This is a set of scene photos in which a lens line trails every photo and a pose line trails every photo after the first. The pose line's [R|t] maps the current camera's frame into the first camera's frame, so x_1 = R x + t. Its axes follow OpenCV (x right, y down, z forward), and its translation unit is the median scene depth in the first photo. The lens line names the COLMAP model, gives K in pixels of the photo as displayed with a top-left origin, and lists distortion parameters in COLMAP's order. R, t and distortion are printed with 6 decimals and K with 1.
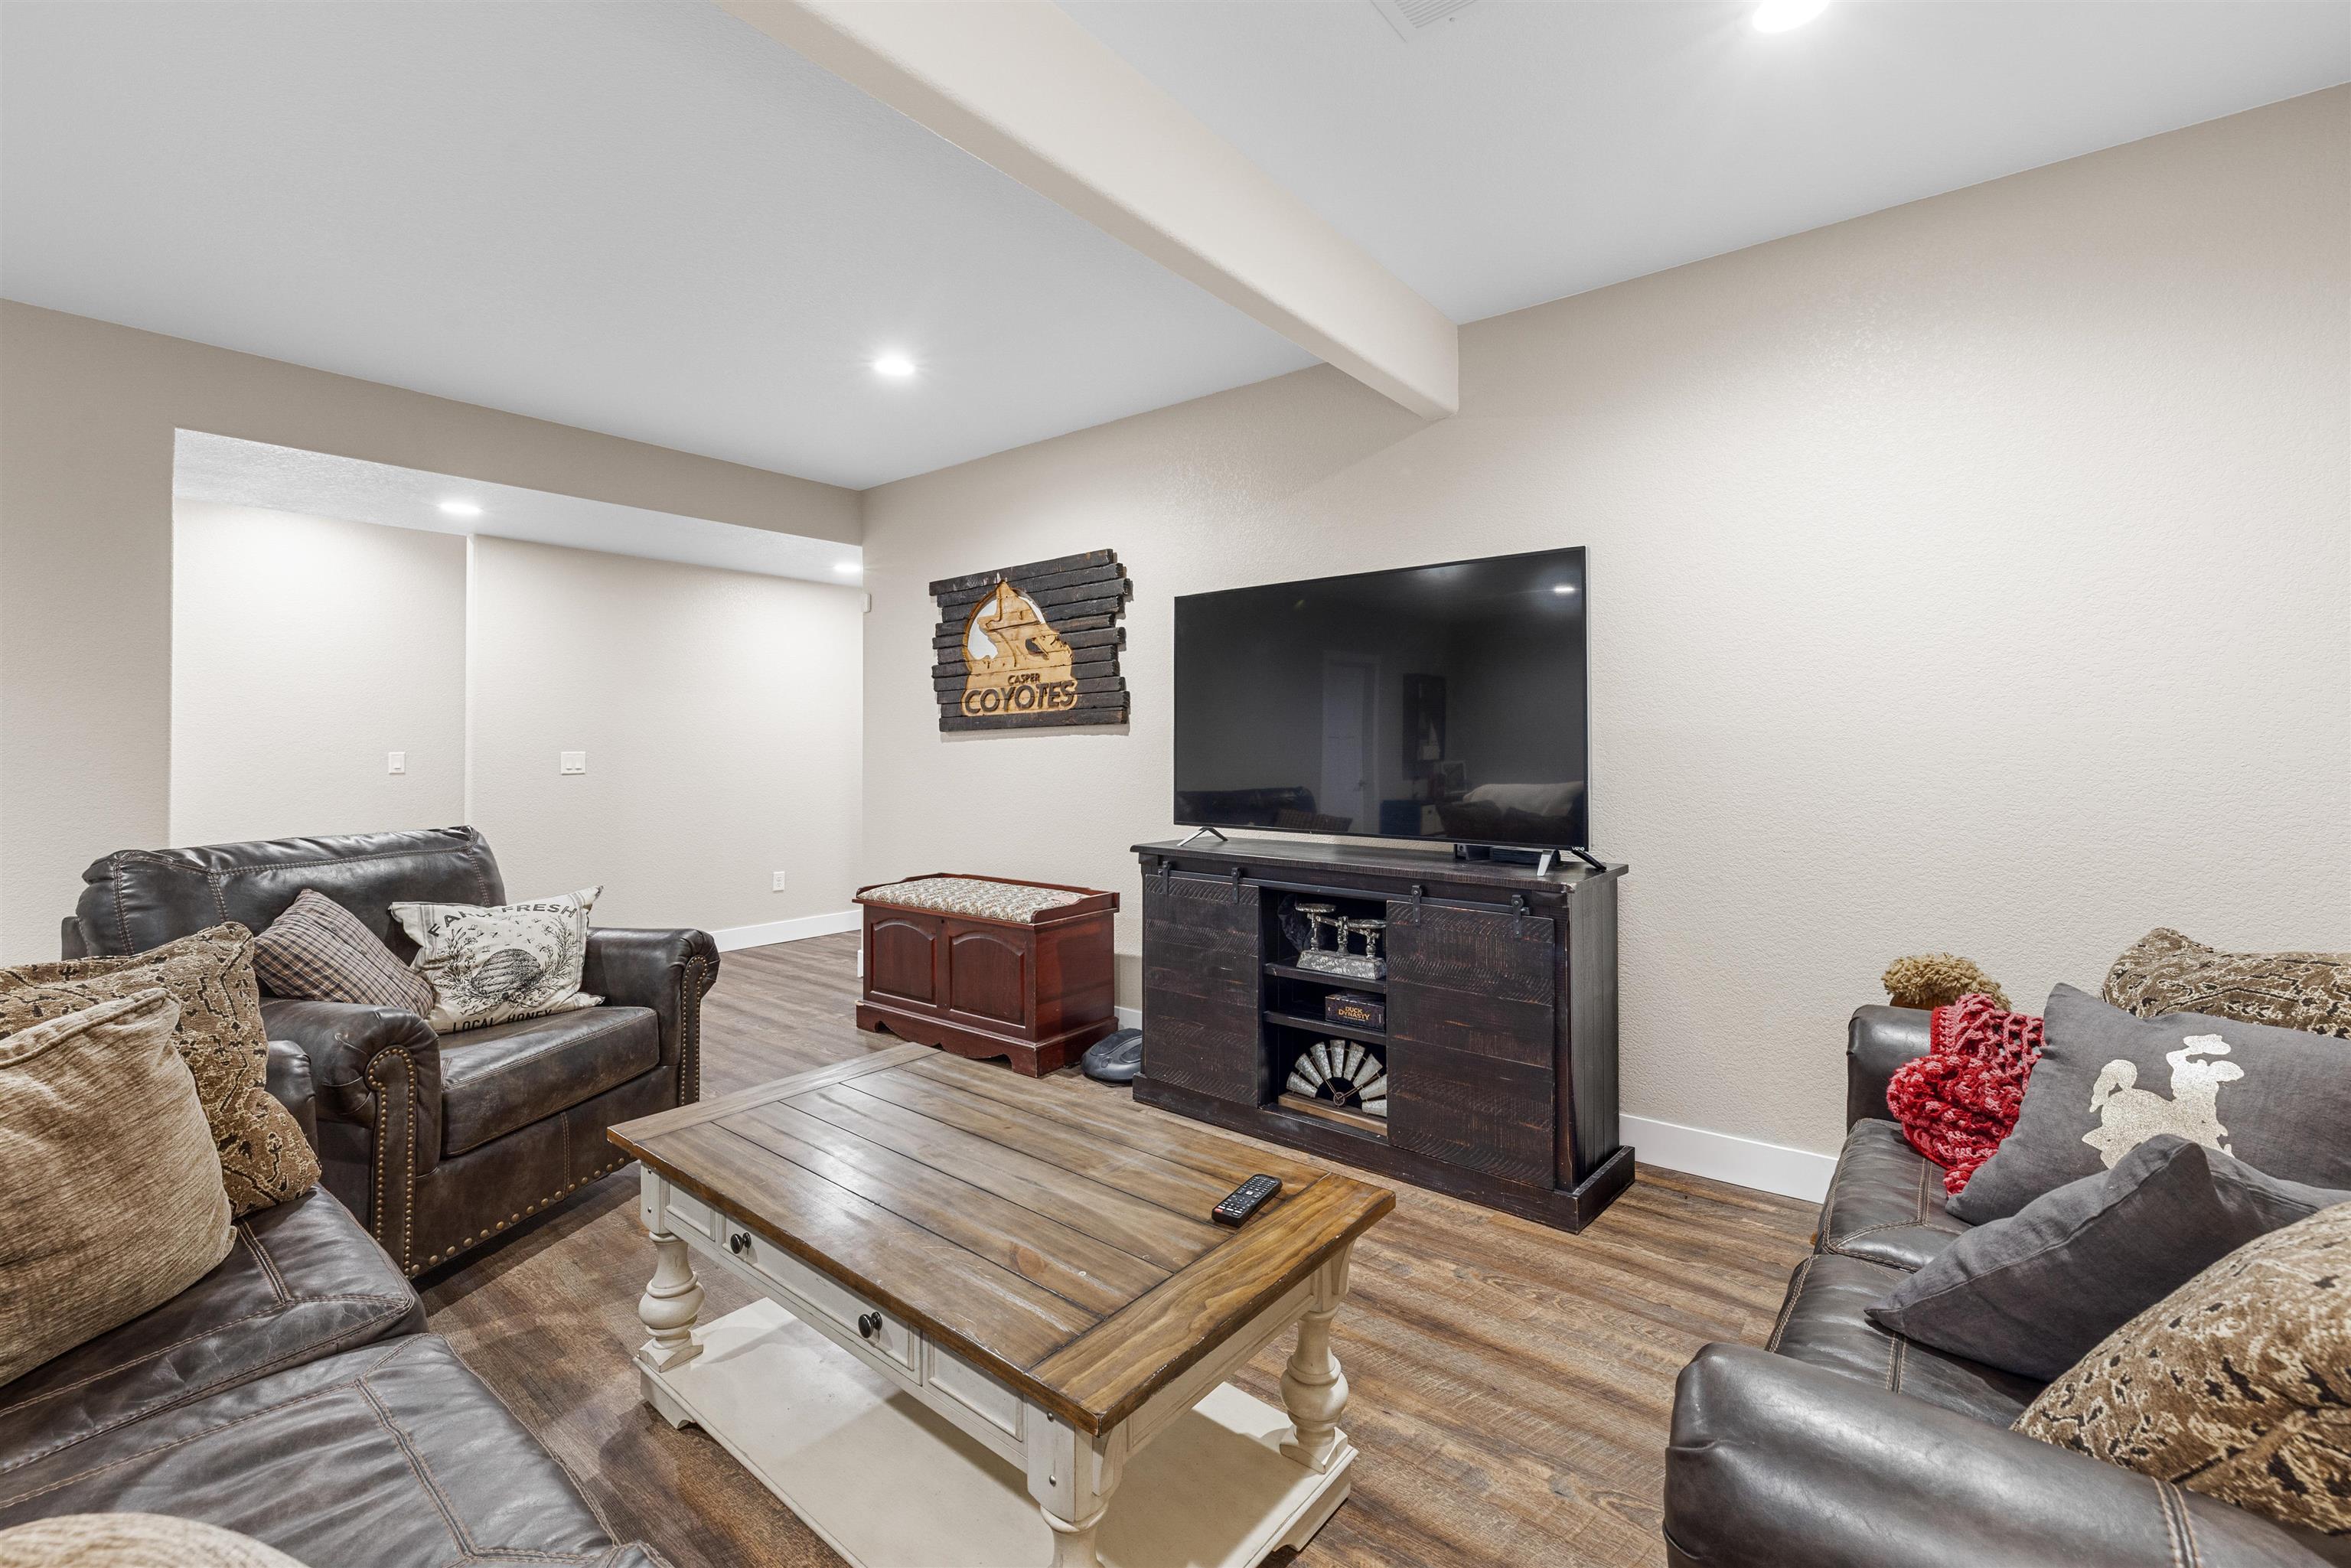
lens RADIAL K [[985.6, 0, 1193.0], [0, 985.6, 738.7], [0, 0, 1]] dist [-0.001830, 0.000312]
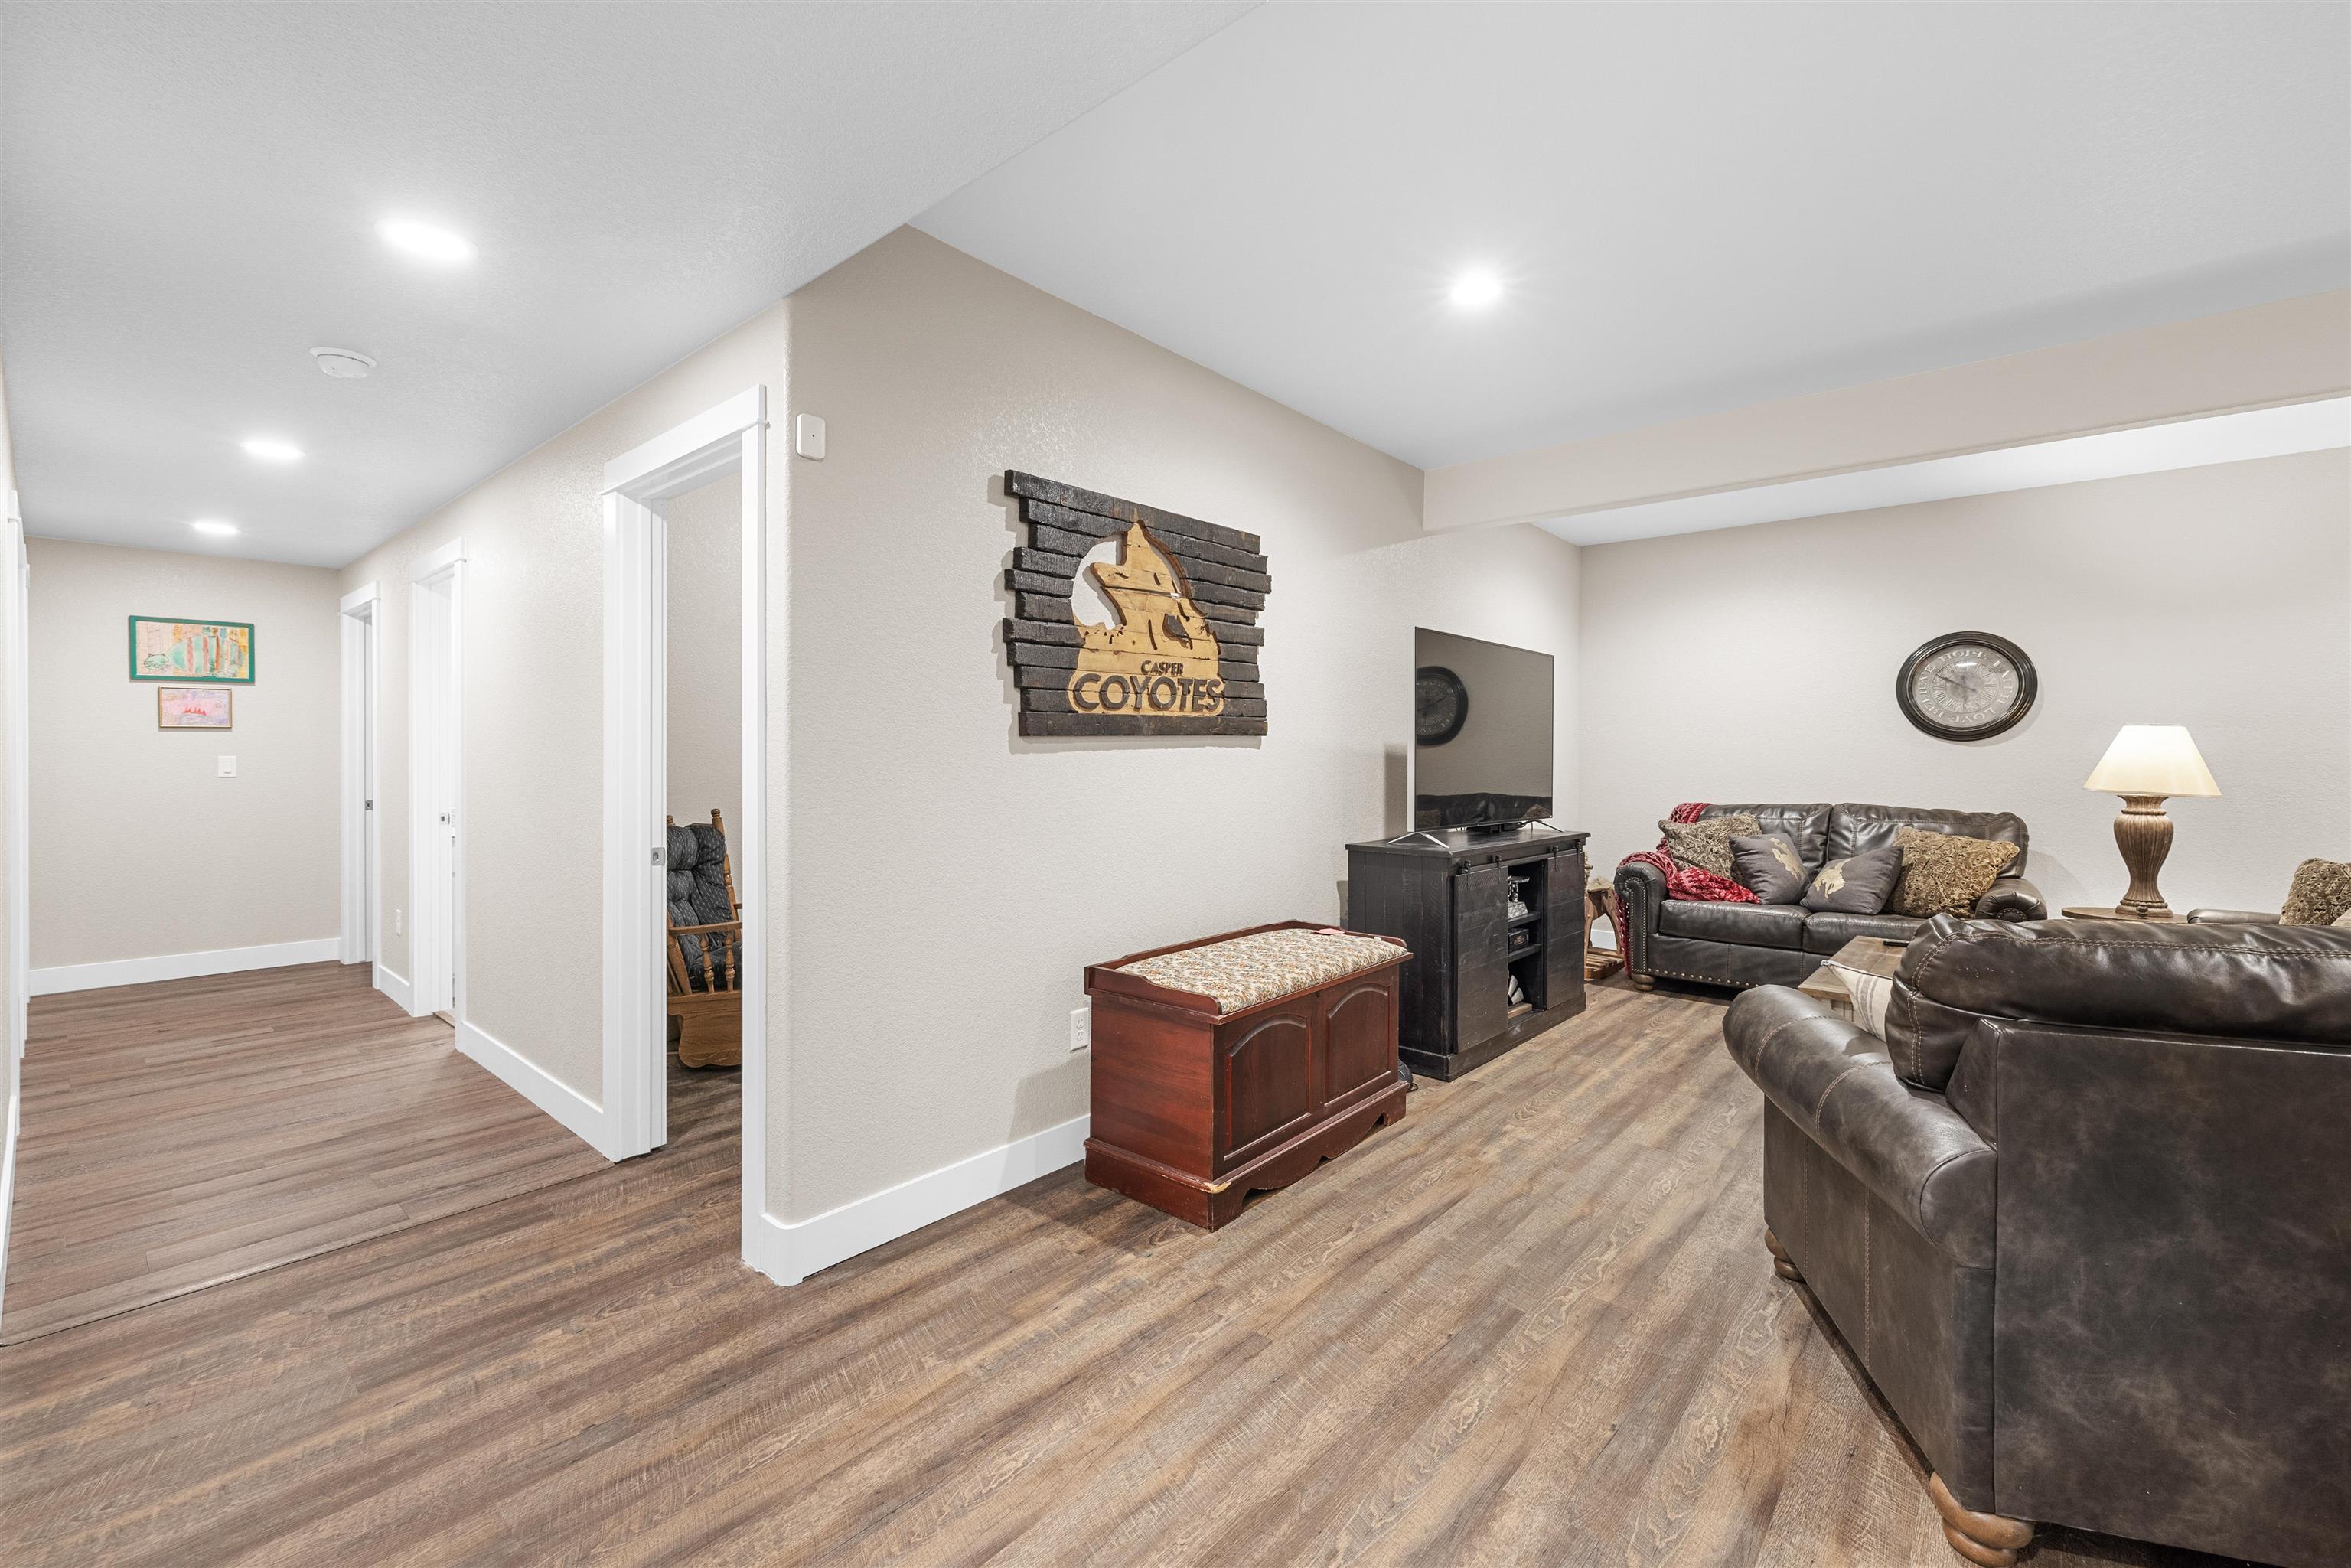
lens RADIAL K [[985.6, 0, 1153.6], [0, 985.6, 762.0], [0, 0, 1]] dist [-0.001830, 0.000312]
pose [[0.074925, -0.005549, 0.997174, -0.936723], [-0.011840, 0.999909, 0.006454, 0.003931], [-0.997119, -0.012290, 0.074852, 0.990138]]
